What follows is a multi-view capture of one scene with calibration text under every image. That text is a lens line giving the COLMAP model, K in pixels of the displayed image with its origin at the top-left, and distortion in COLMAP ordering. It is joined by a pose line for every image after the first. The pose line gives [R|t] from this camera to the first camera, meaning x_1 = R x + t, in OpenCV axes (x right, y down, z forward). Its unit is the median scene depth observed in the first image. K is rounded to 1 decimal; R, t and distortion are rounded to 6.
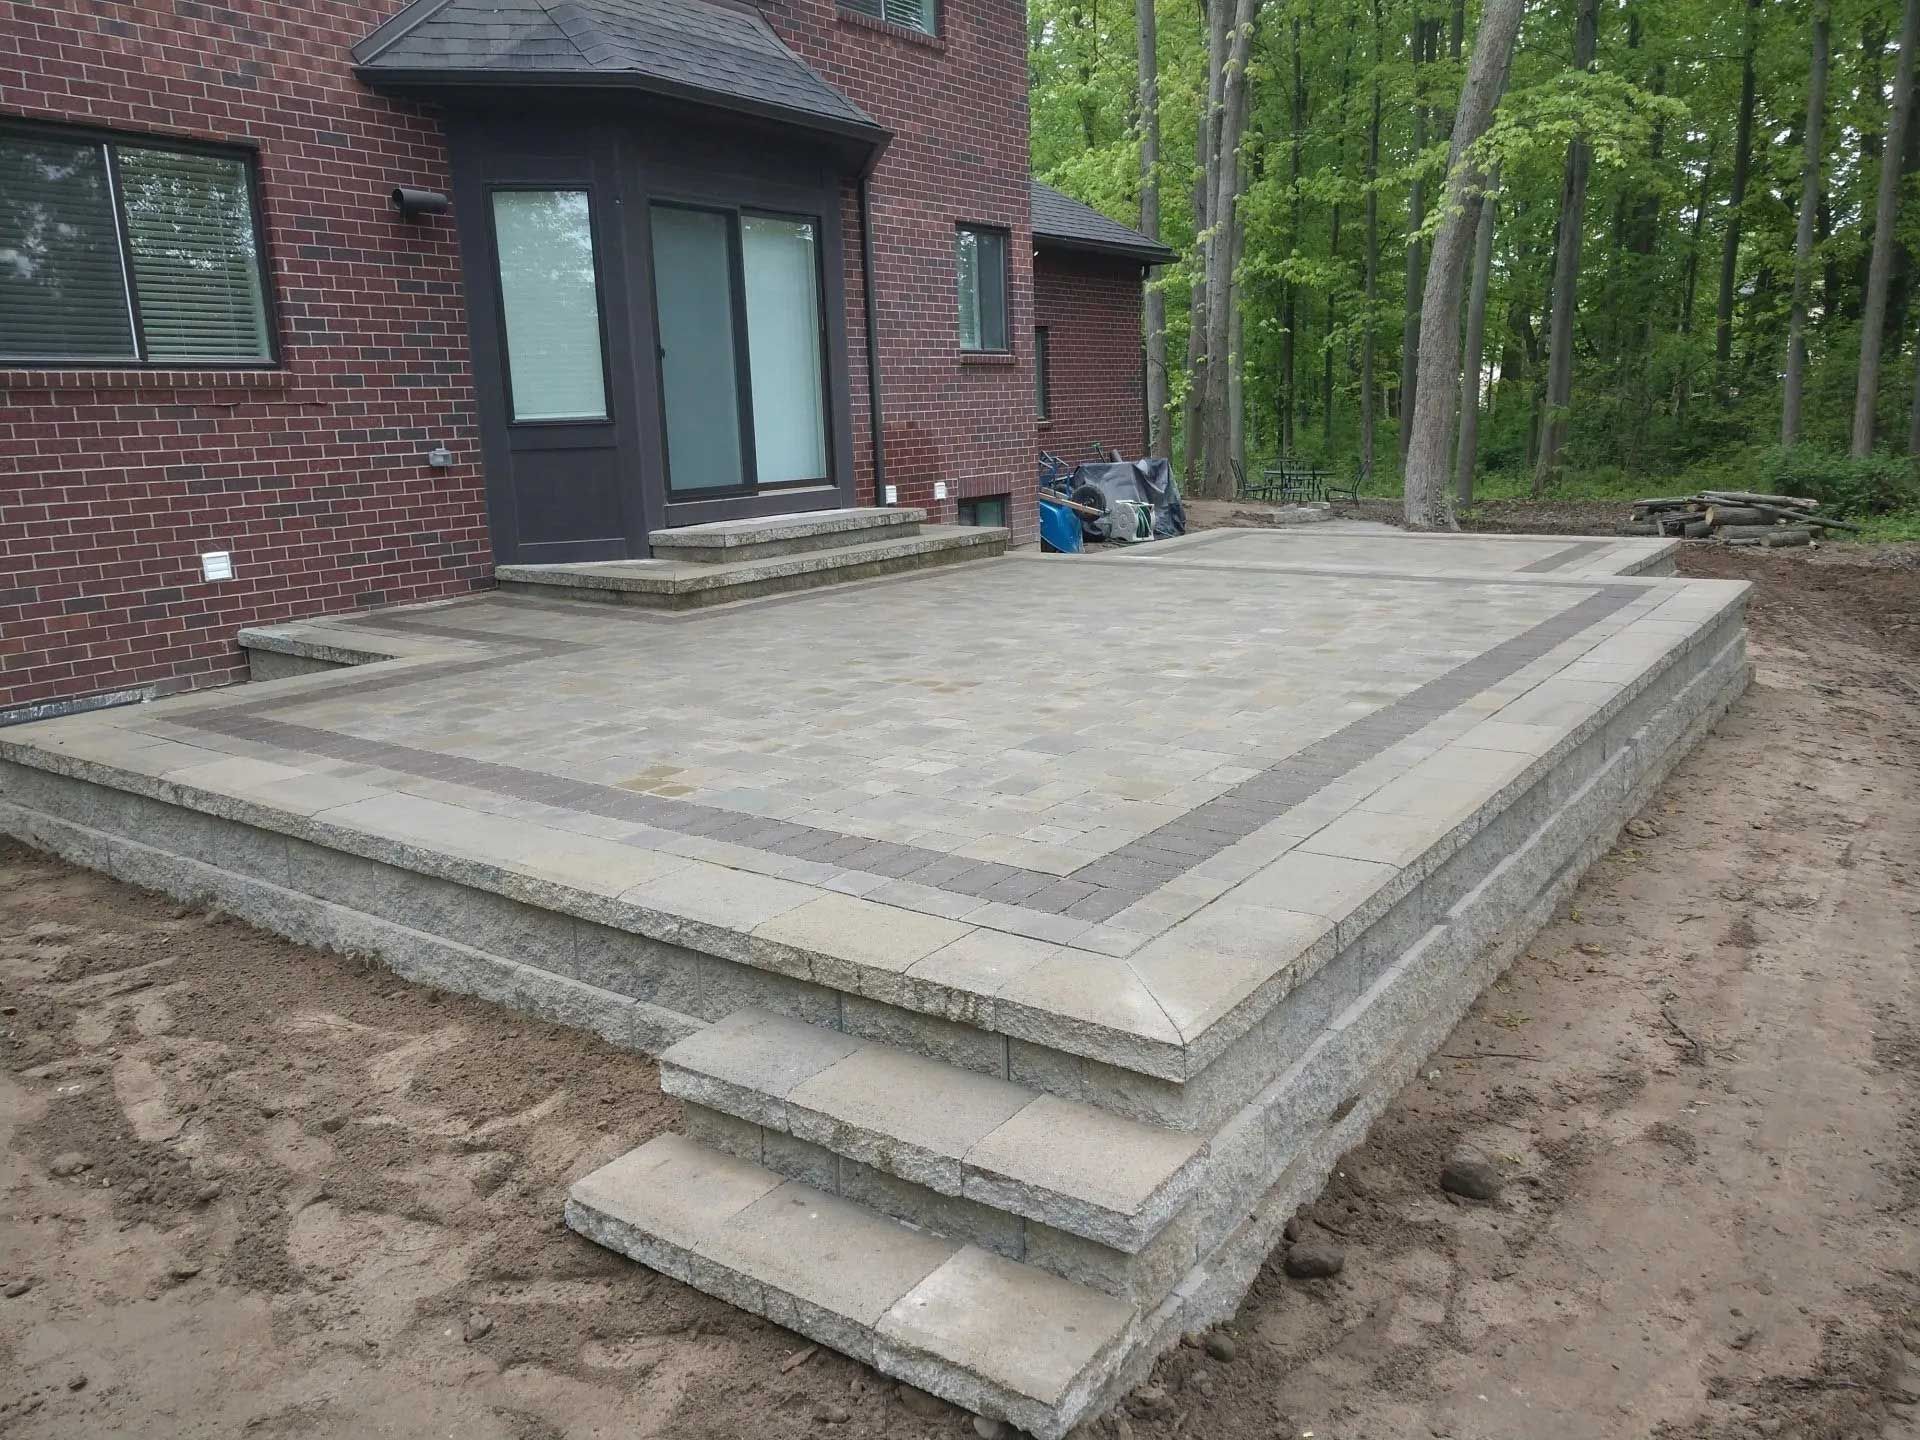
lens RADIAL K [[1446.9, 0, 952.5], [0, 1446.9, 727.6], [0, 0, 1]] dist [0.010384, 0.009688]
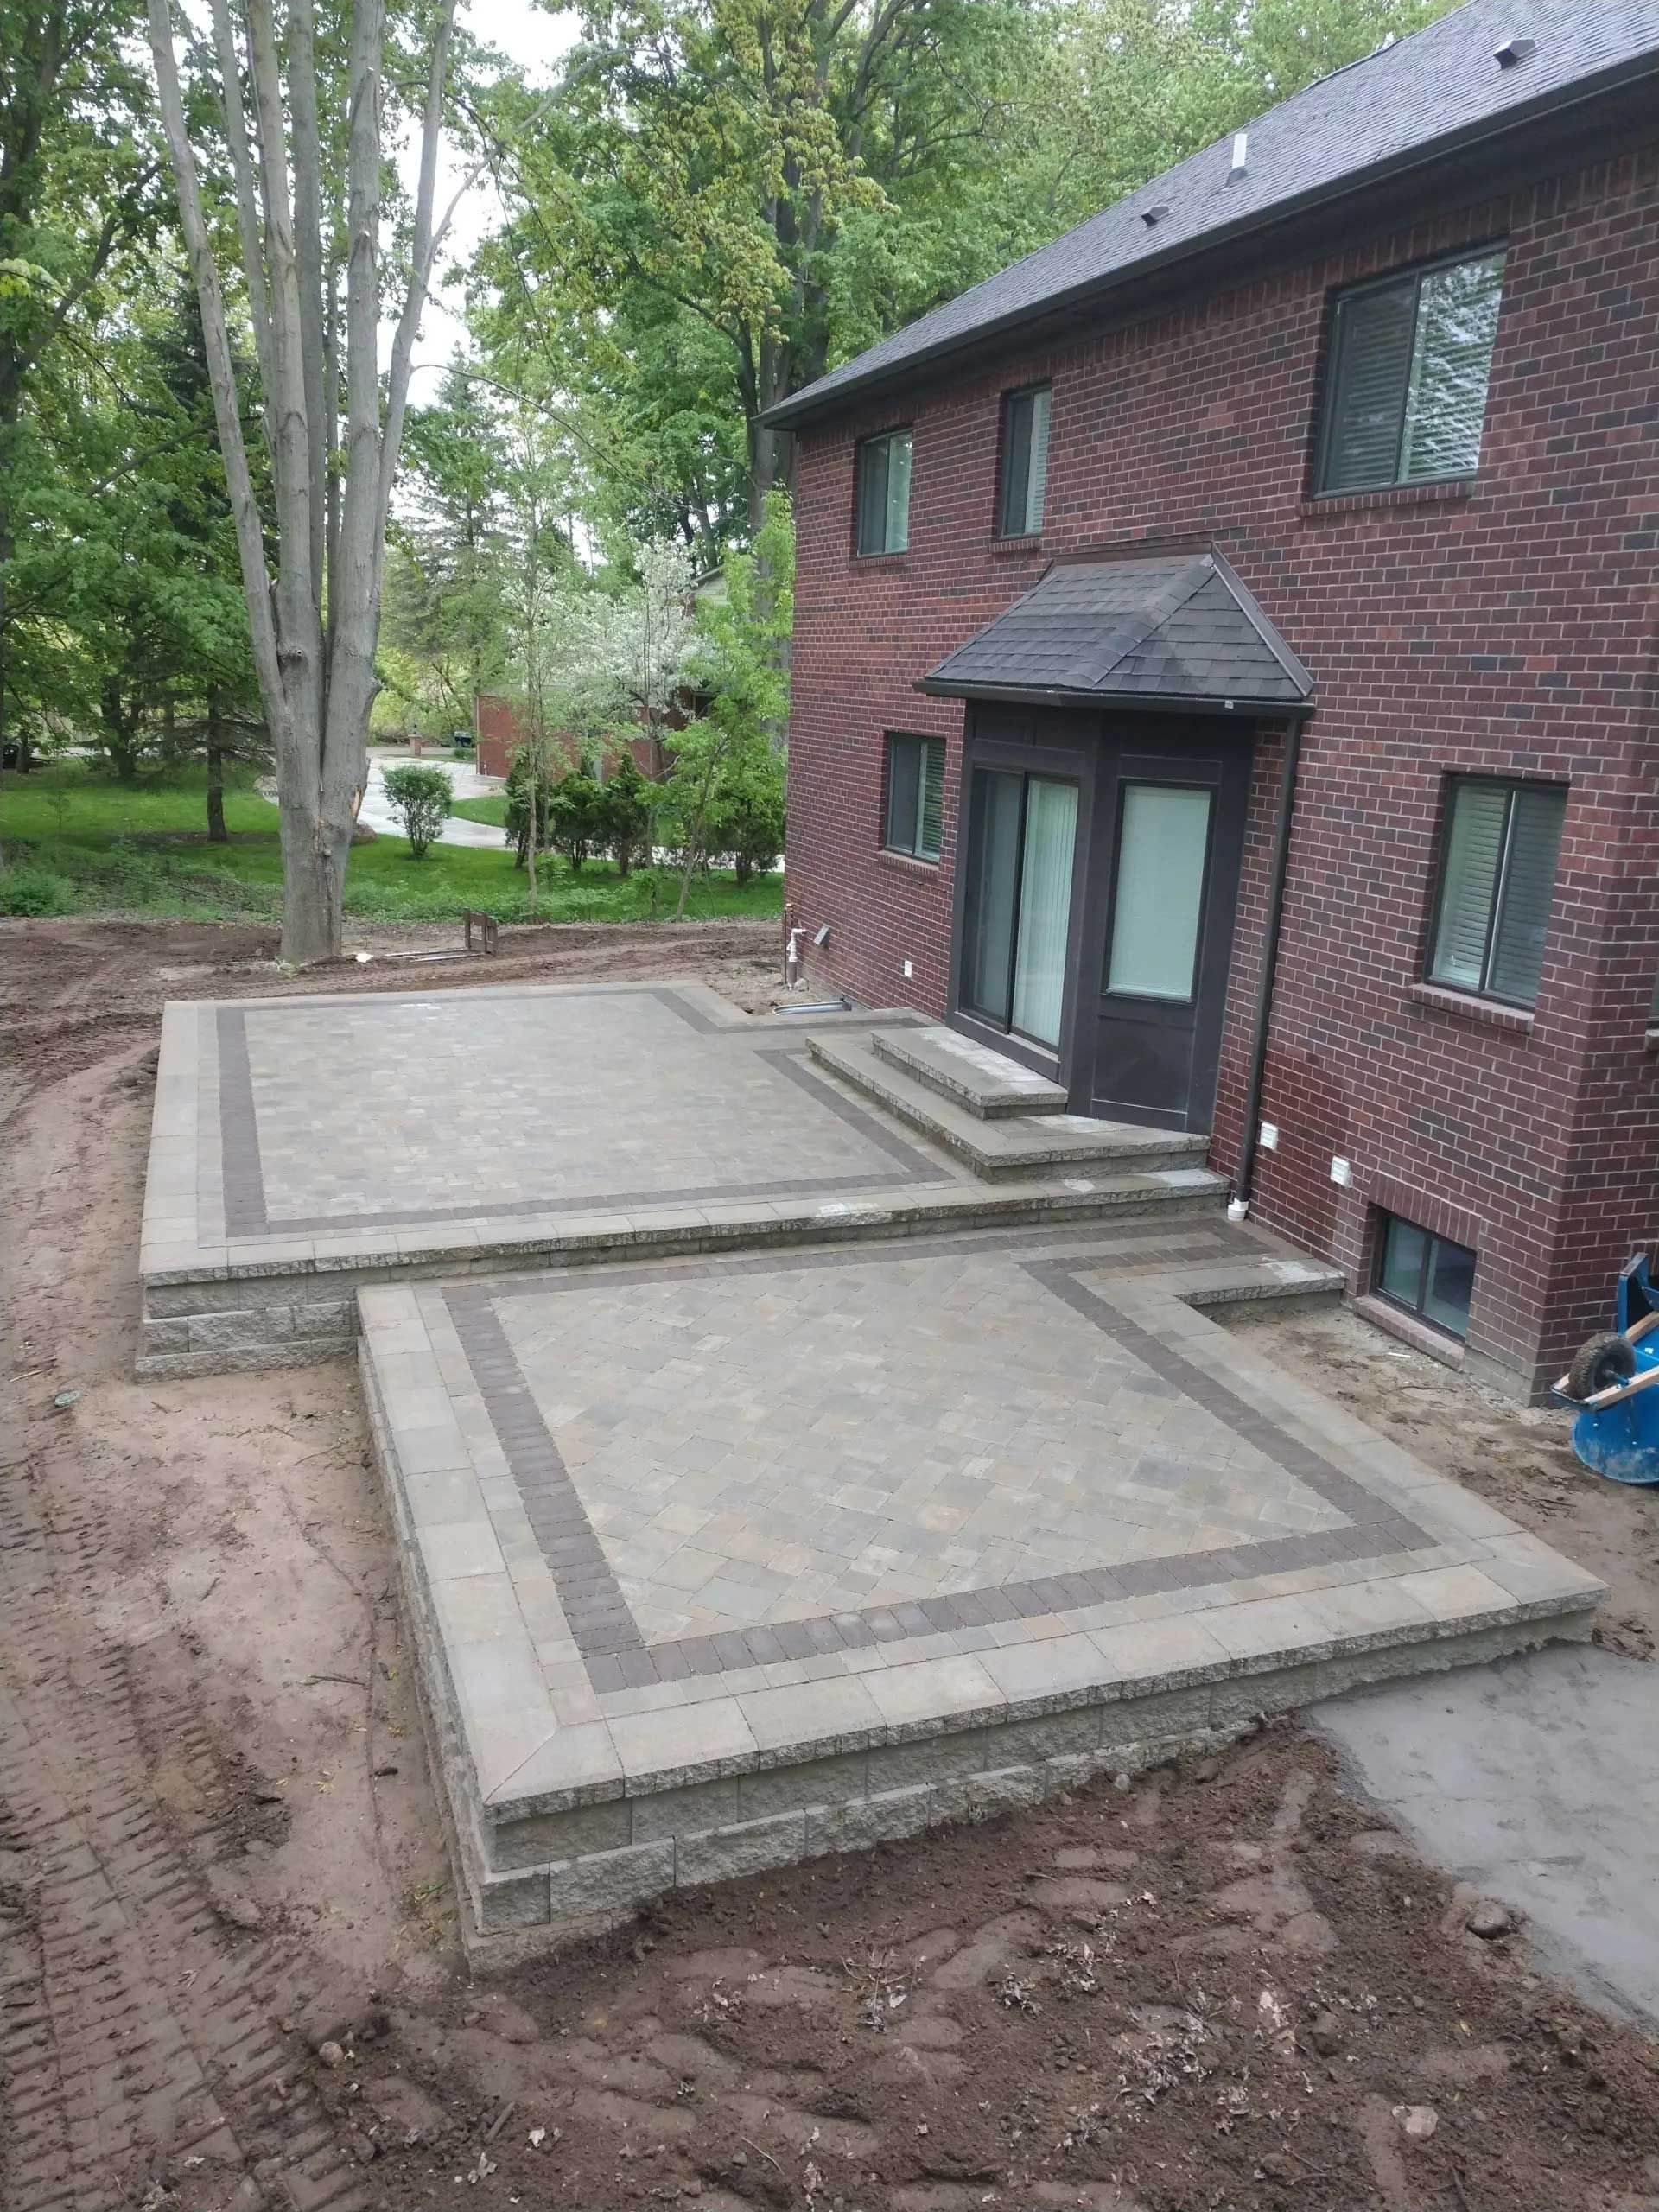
lens RADIAL K [[1666.9, 0, 822.0], [0, 1666.9, 1098.3], [0, 0, 1]] dist [0.010384, 0.009688]
pose [[-0.573444, 0.222090, -0.788567, 0.754192], [-0.186649, 0.901822, 0.389718, -0.469217], [0.797699, 0.370667, -0.475691, 1.227231]]
